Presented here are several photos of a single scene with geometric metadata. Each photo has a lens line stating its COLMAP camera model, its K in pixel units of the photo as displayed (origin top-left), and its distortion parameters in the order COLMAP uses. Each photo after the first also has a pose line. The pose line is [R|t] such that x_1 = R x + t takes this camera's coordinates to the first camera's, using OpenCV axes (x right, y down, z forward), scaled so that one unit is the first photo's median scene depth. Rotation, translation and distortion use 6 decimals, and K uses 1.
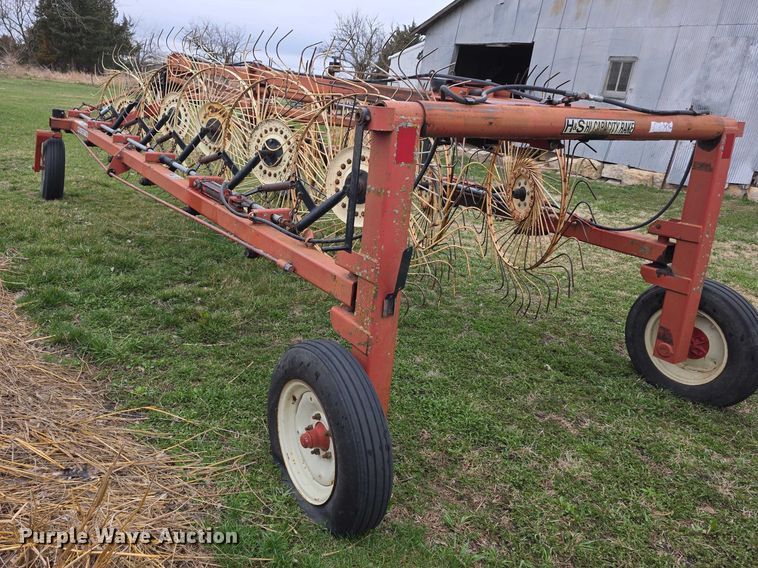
lens RADIAL K [[442.2, 0, 294.6], [0, 442.2, 265.7], [0, 0, 1]] dist [0.028886, -0.008878]
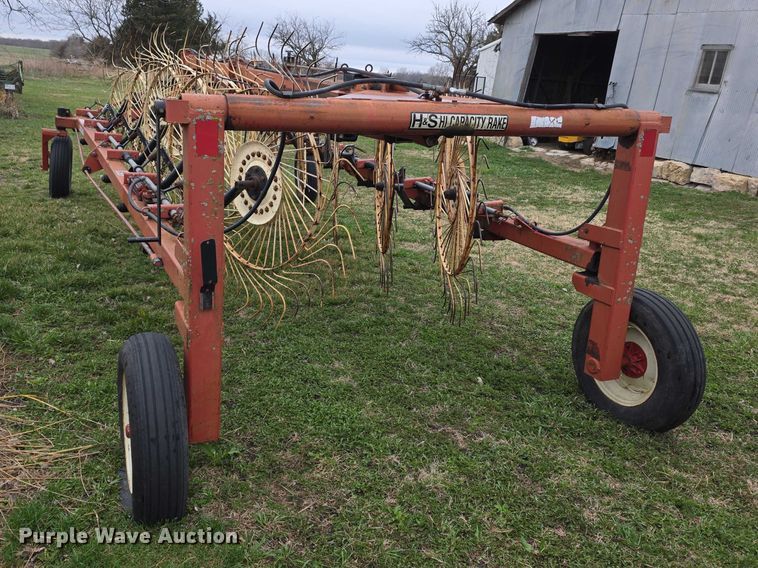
lens RADIAL K [[481.1, 0, 358.3], [0, 481.1, 273.6], [0, 0, 1]] dist [0.044826, -0.024144]
pose [[0.994485, 0.027426, -0.101233, 0.383716], [-0.028512, 0.999550, -0.009303, 0.019716], [0.100932, 0.012139, 0.994819, -0.030923]]
